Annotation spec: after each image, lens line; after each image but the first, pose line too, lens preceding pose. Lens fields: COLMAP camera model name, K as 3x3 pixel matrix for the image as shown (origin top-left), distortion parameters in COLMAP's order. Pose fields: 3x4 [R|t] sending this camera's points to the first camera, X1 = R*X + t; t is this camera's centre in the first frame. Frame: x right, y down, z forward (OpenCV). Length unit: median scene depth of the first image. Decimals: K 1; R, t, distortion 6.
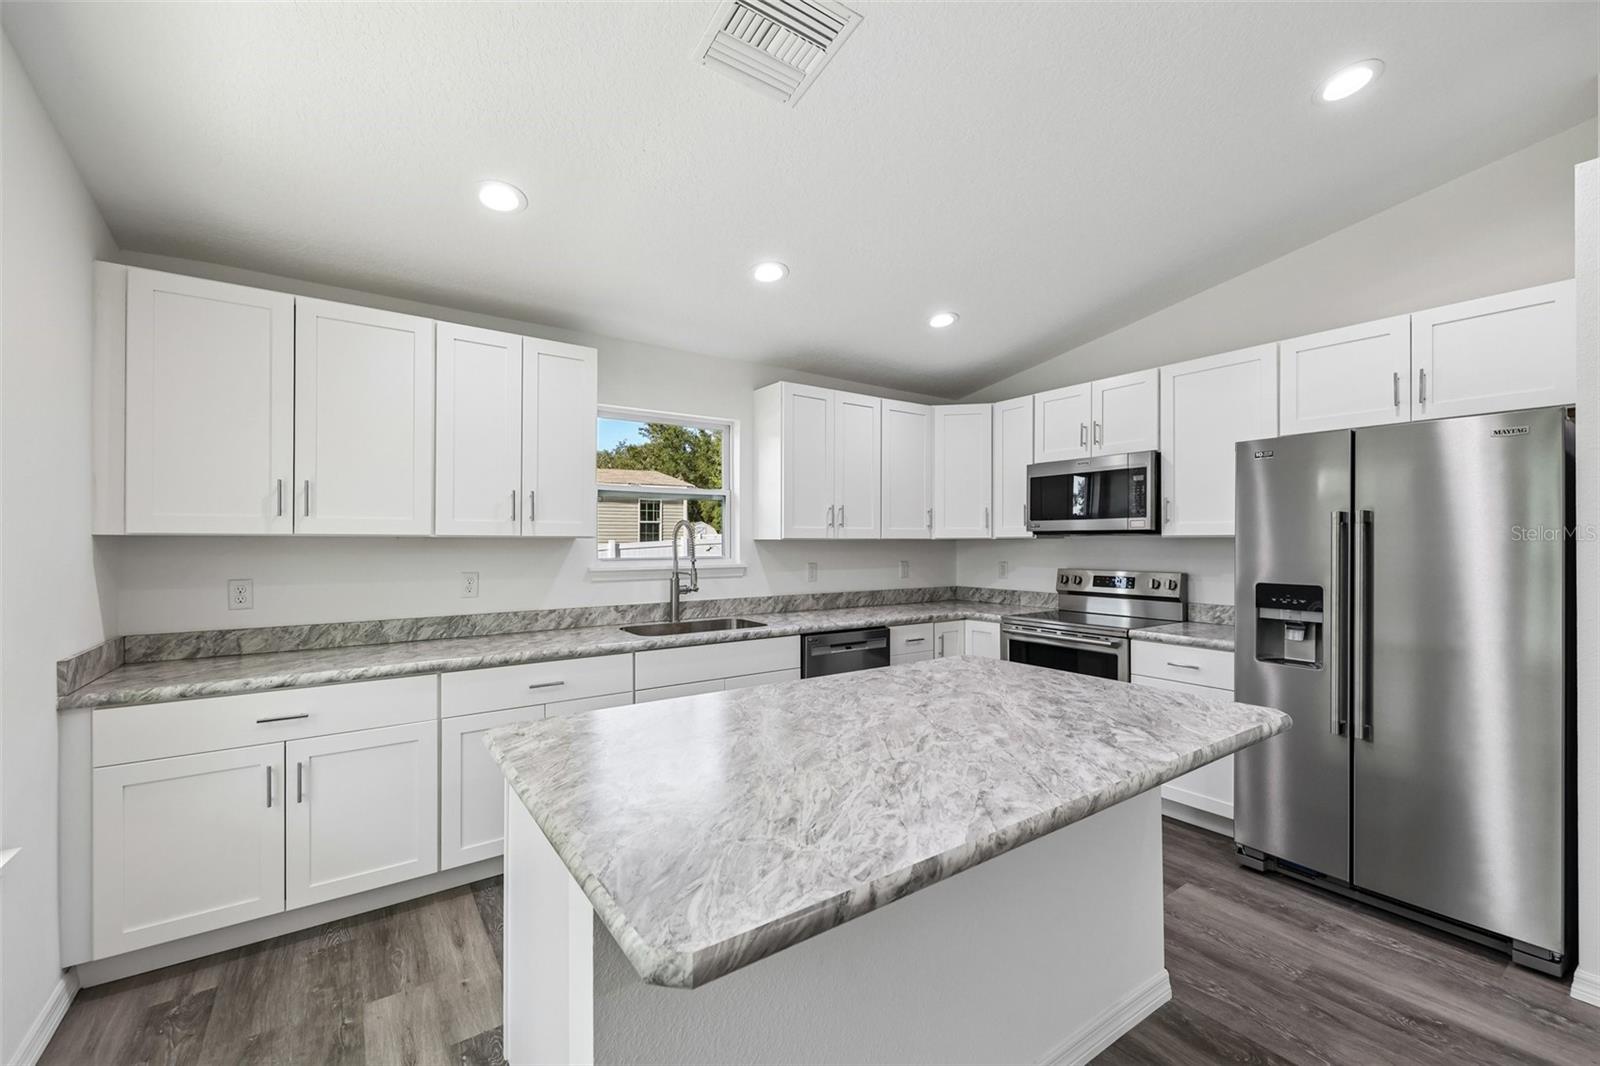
lens RADIAL K [[650.7, 0, 798.2], [0, 650.7, 541.3], [0, 0, 1]] dist [0.010867, -0.005022]
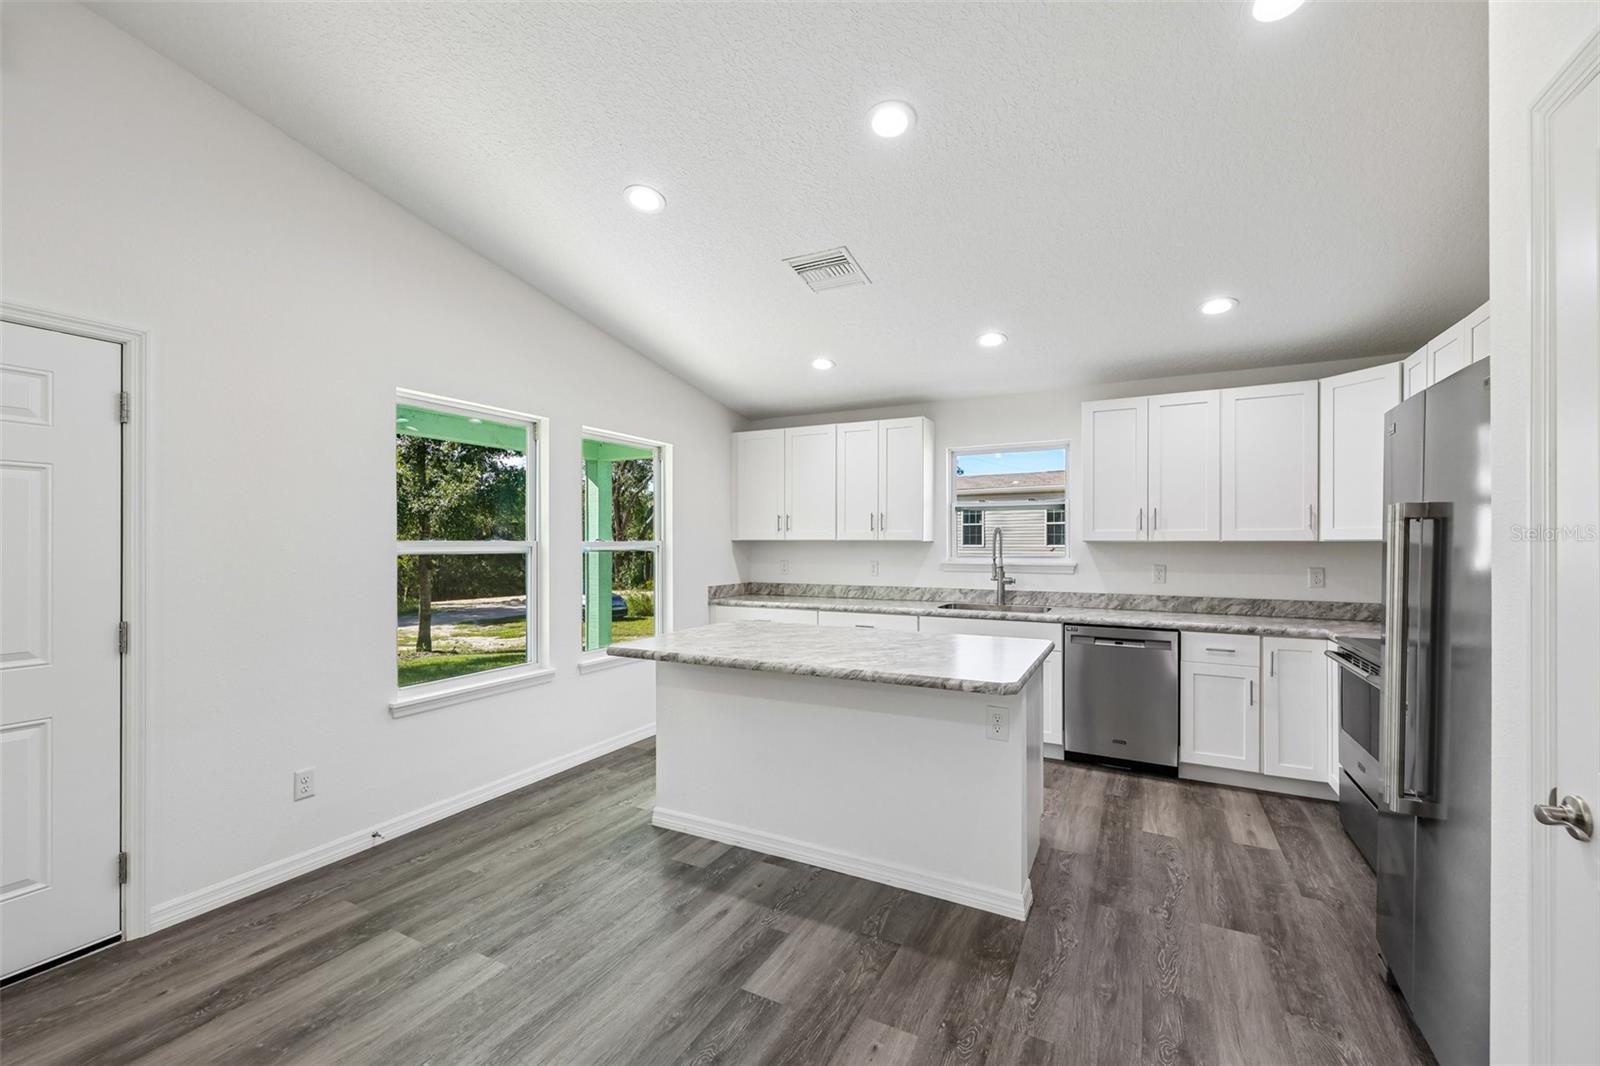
lens RADIAL K [[650.7, 0, 795.8], [0, 650.7, 544.5], [0, 0, 1]] dist [0.010867, -0.005022]
pose [[0.456119, 0.003568, -0.889912, 0.995297], [-0.000826, 0.999993, 0.003586, -0.002500], [0.889918, -0.000901, 0.456119, 0.048279]]
